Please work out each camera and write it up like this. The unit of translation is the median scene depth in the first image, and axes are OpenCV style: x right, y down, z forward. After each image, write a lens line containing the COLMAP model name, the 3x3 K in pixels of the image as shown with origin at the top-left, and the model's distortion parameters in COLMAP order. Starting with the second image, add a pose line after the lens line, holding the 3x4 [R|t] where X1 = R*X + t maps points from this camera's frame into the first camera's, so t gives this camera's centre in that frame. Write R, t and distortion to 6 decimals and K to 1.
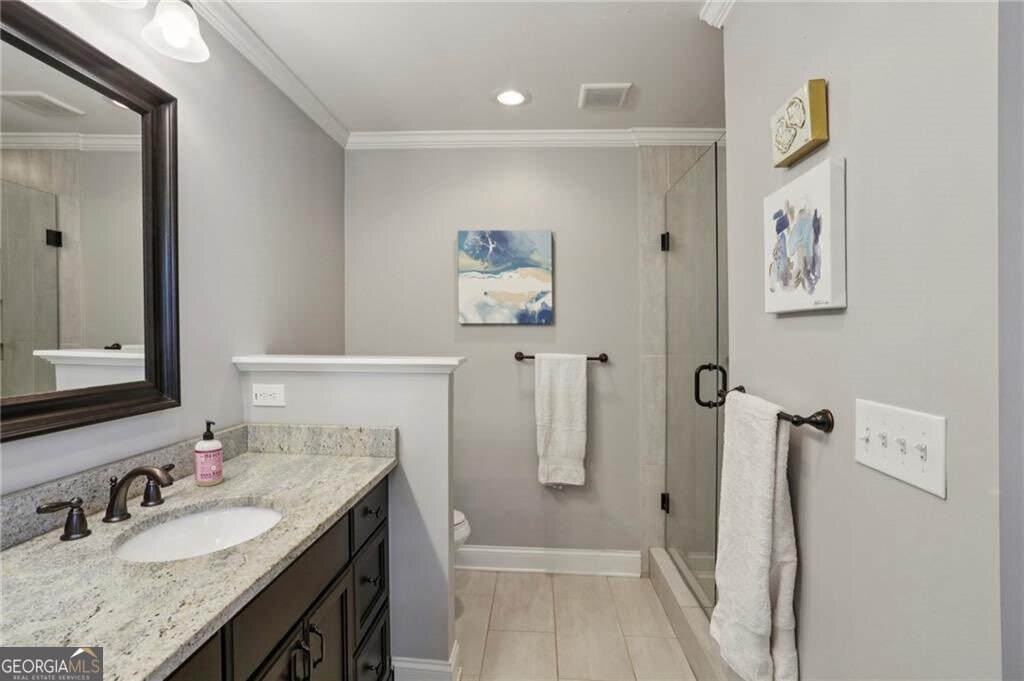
lens RADIAL K [[498.1, 0, 511.2], [0, 498.1, 338.8], [0, 0, 1]] dist [-0.048379, 0.028265]
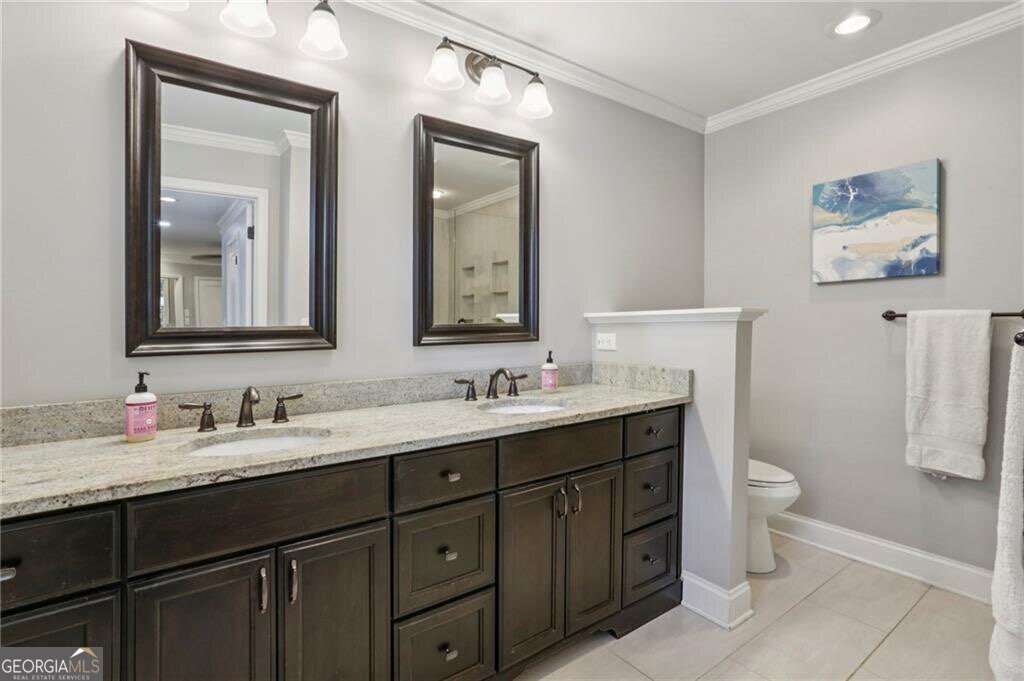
lens RADIAL K [[511.0, 0, 514.4], [0, 511.0, 306.8], [0, 0, 1]] dist [-0.043767, 0.031515]
pose [[0.639379, -0.043945, -0.767635, 0.273326], [0.006872, 0.998652, -0.051447, 0.061302], [0.768861, 0.027619, 0.638819, -0.041068]]
